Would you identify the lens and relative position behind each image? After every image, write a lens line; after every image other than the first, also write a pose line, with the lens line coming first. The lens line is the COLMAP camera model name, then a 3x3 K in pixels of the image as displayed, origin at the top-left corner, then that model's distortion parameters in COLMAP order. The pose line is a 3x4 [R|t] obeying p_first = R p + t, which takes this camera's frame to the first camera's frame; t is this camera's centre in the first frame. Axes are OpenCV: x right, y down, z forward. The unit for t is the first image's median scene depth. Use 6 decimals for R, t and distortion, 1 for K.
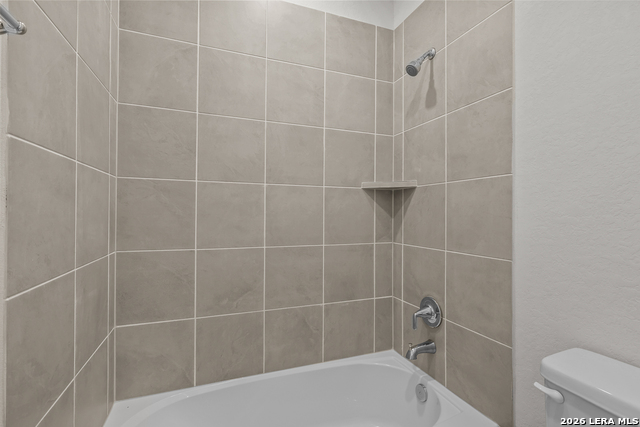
lens RADIAL K [[295.8, 0, 321.5], [0, 295.8, 217.1], [0, 0, 1]] dist [-0.002832, 0.000194]
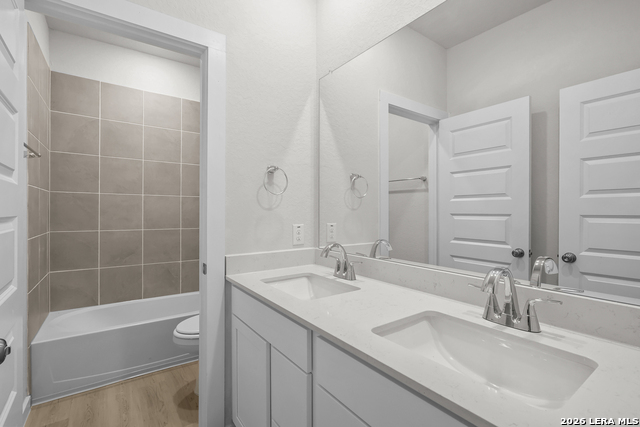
lens RADIAL K [[295.8, 0, 320.6], [0, 295.8, 215.8], [0, 0, 1]] dist [-0.002832, 0.000194]
pose [[0.970259, -0.002525, 0.242055, 0.444562], [0.000559, 0.999966, 0.008193, 0.003369], [-0.242067, -0.007814, 0.970228, -1.062538]]
